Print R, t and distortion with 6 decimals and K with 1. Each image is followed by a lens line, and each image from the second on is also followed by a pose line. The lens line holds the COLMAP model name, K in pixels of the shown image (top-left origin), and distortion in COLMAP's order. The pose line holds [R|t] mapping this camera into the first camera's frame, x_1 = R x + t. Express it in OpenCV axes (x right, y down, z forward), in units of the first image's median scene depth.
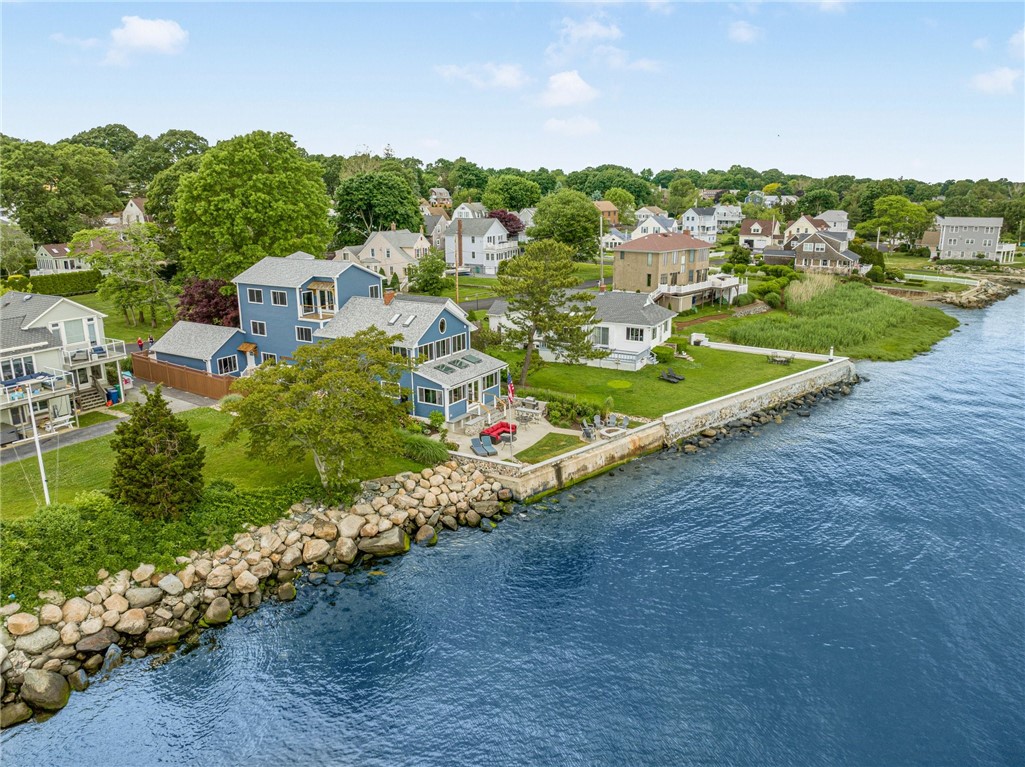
lens RADIAL K [[726.0, 0, 512.5], [0, 726.0, 383.5], [0, 0, 1]] dist [-0.049269, 0.024520]
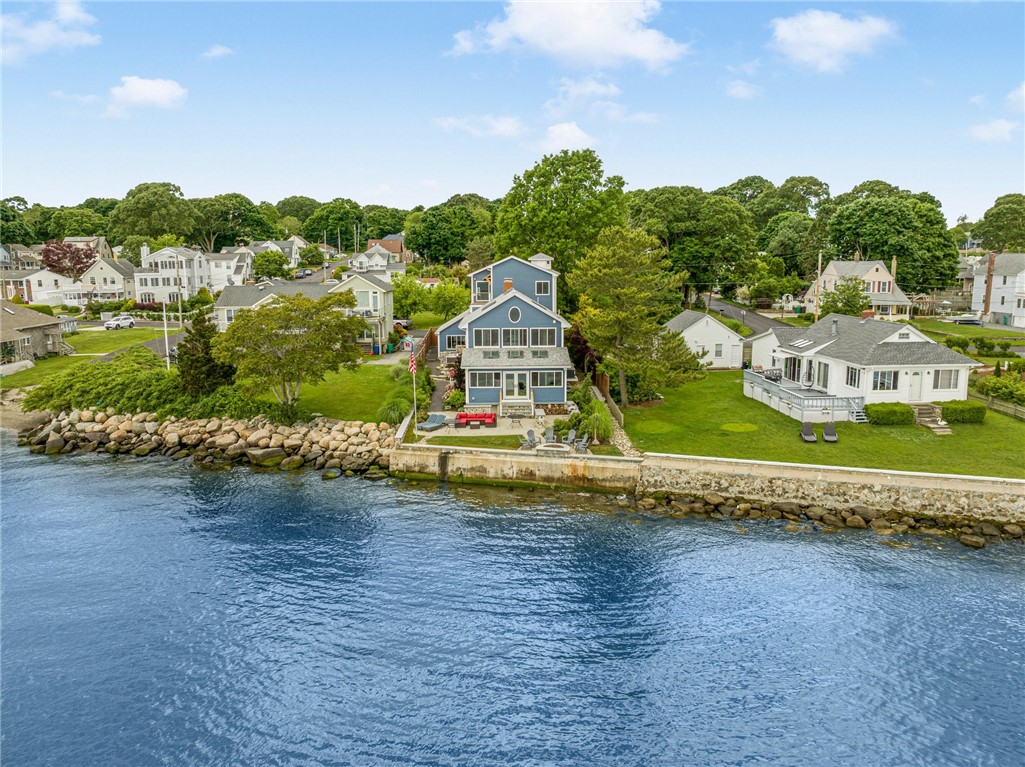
lens RADIAL K [[720.9, 0, 509.5], [0, 720.9, 380.9], [0, 0, 1]] dist [-0.037771, 0.004294]
pose [[0.521389, 0.140772, -0.841627, 0.755116], [-0.215775, 0.975995, 0.029573, -0.019295], [0.825587, 0.166183, 0.539248, 0.487069]]
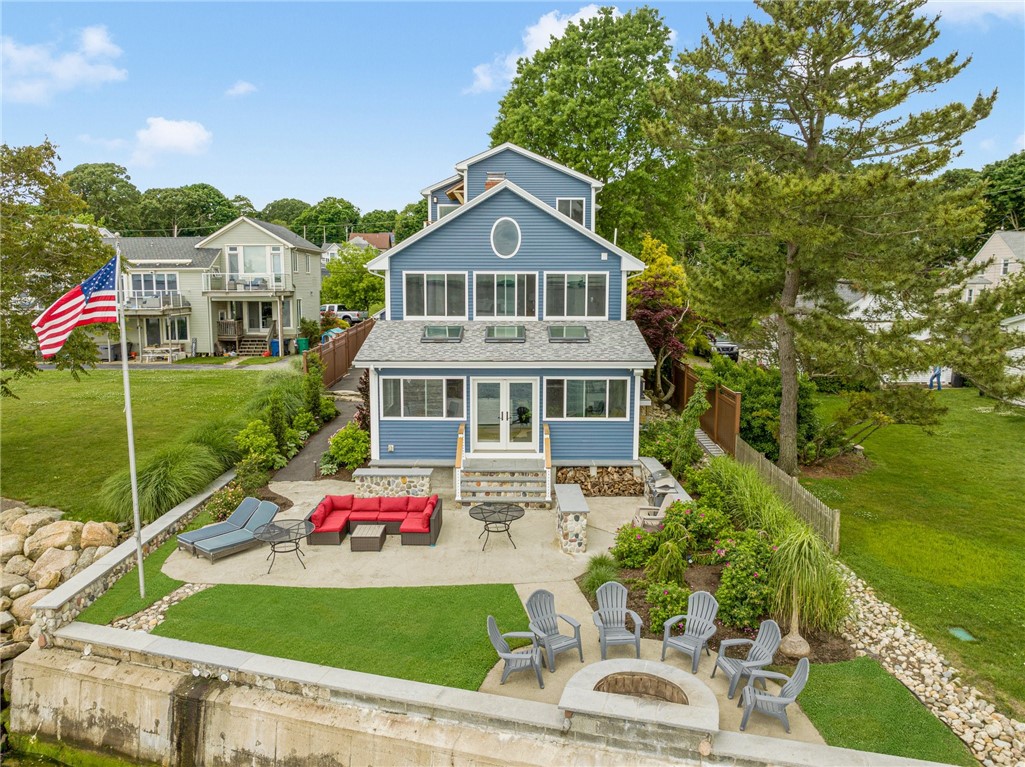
lens RADIAL K [[726.0, 0, 512.5], [0, 726.0, 383.5], [0, 0, 1]] dist [-0.049269, 0.024520]
pose [[0.506831, 0.119961, -0.853658, 0.258626], [-0.226964, 0.973901, 0.002106, -0.003573], [0.831631, 0.192682, 0.520830, 0.826827]]
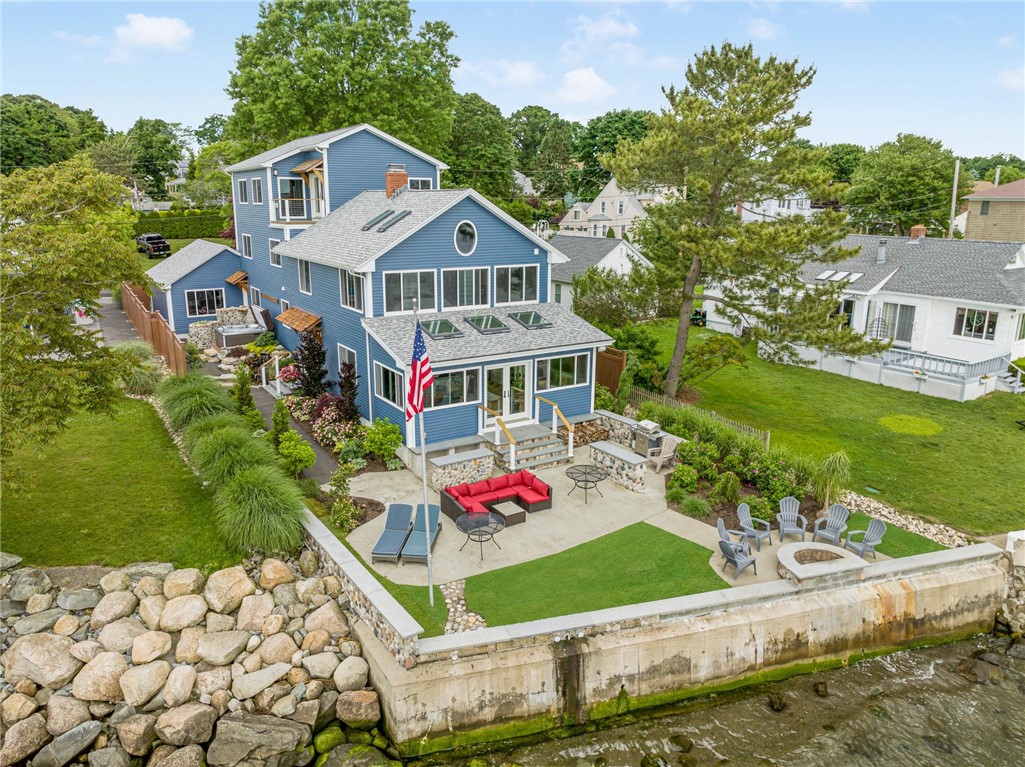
lens RADIAL K [[720.9, 0, 509.5], [0, 720.9, 380.9], [0, 0, 1]] dist [-0.037771, 0.004294]
pose [[0.893252, 0.121508, -0.432824, 0.137828], [-0.127930, 0.991679, 0.014378, -0.000534], [0.430970, 0.042527, 0.901364, 0.618473]]
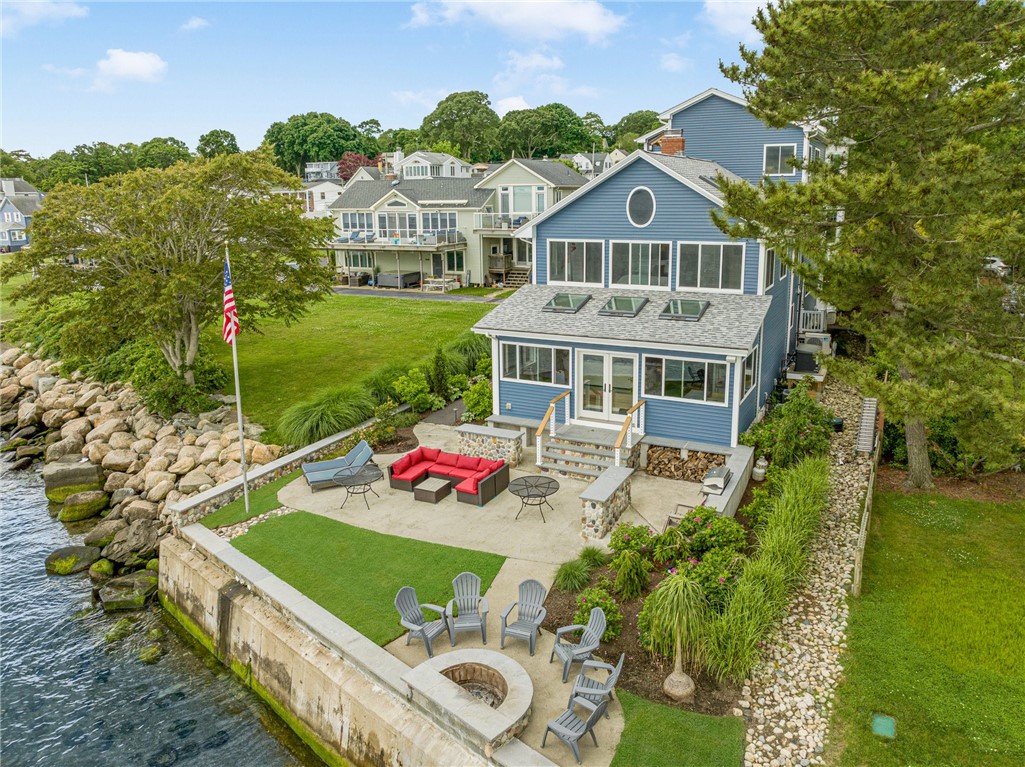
lens RADIAL K [[732.6, 0, 532.6], [0, 732.6, 351.0], [0, 0, 1]] dist [-0.033546, 0.001097]
pose [[0.069740, 0.211387, -0.974911, 0.310622], [-0.247707, 0.950352, 0.188342, -0.066544], [0.966322, 0.228357, 0.118640, 0.930538]]
